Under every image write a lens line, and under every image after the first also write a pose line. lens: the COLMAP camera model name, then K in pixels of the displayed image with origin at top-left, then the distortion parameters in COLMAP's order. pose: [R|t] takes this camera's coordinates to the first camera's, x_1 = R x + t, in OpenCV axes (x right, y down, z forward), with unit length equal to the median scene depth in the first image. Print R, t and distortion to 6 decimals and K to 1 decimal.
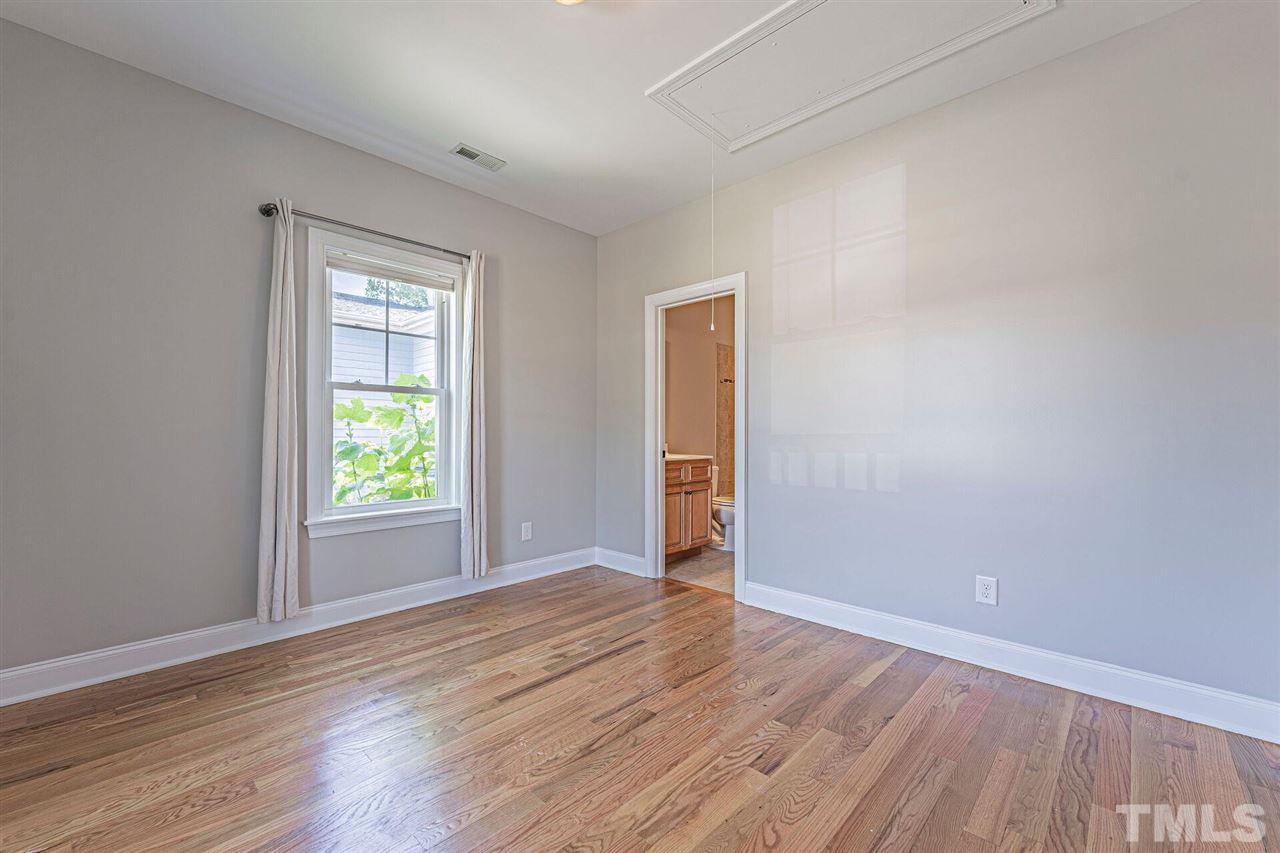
lens RADIAL K [[516.6, 0, 638.9], [0, 516.6, 430.9], [0, 0, 1]] dist [-0.000731, -0.000104]
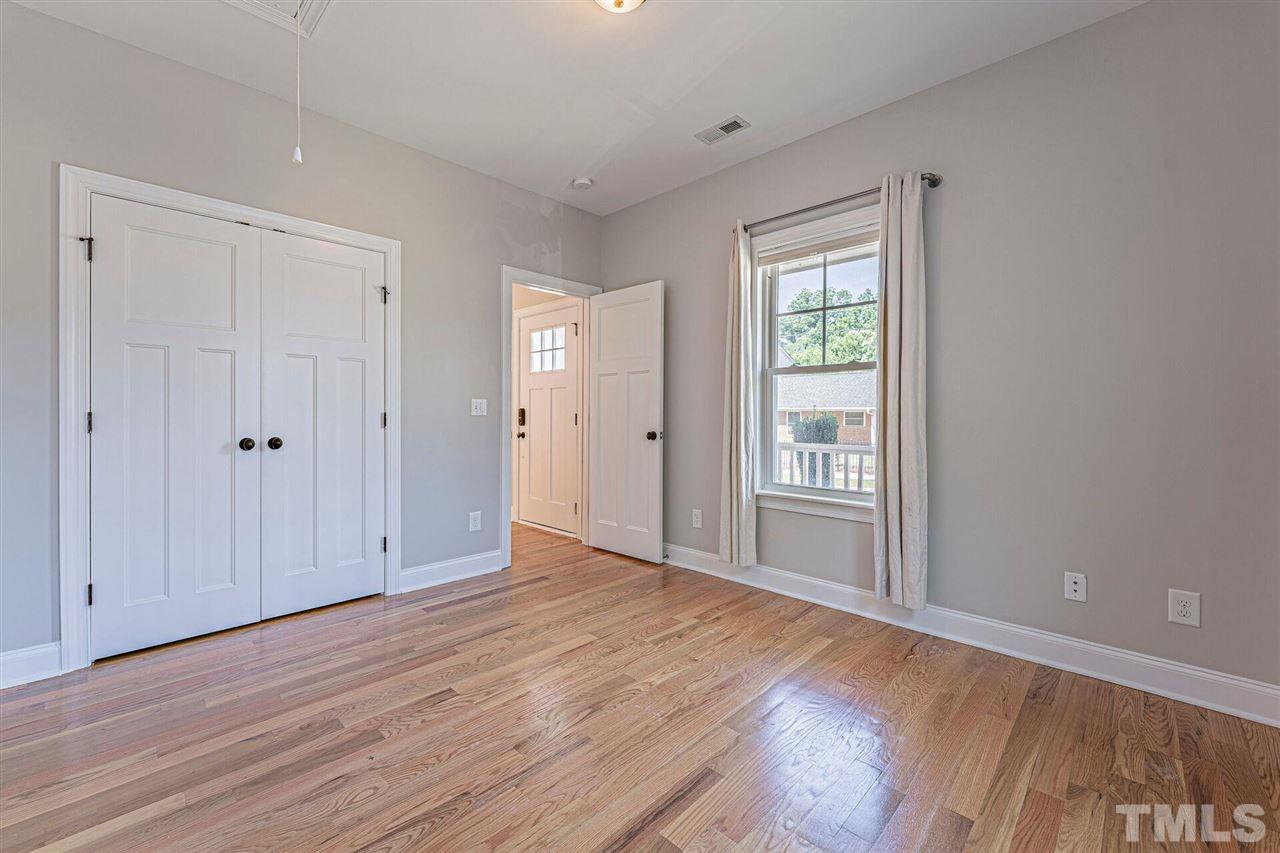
lens RADIAL K [[519.6, 0, 635.2], [0, 519.6, 417.2], [0, 0, 1]] dist [0.000813, 0.000026]
pose [[-0.999888, -0.004811, 0.014160, -0.148341], [-0.004820, 0.999988, -0.000611, 0.006823], [-0.014156, -0.000680, -0.999900, 1.573928]]
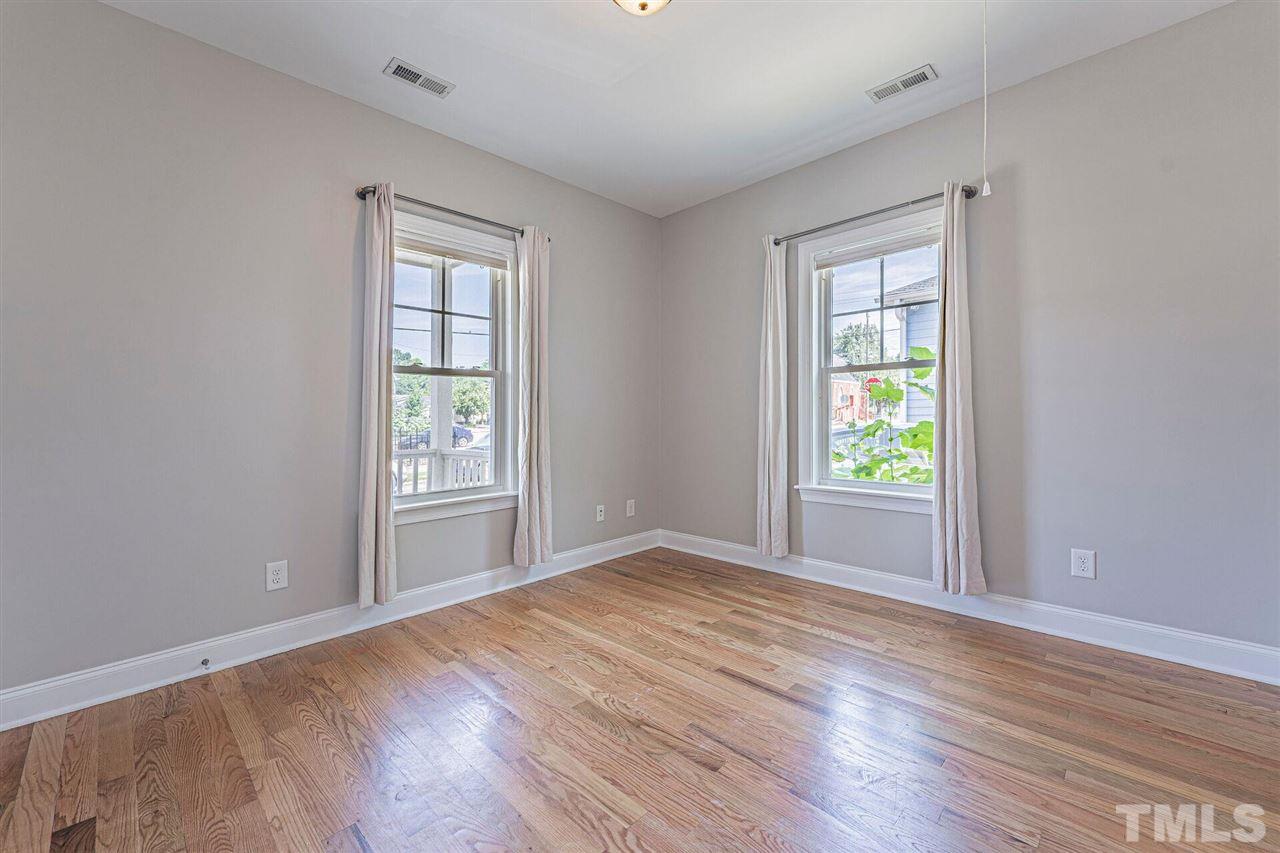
lens RADIAL K [[519.3, 0, 634.4], [0, 519.3, 398.1], [0, 0, 1]] dist [0.001749, 0.000054]
pose [[-0.018246, -0.037055, -0.999147, 0.719733], [0.020480, 0.999089, -0.037427, 0.008608], [0.999624, -0.021146, -0.017471, 0.769596]]
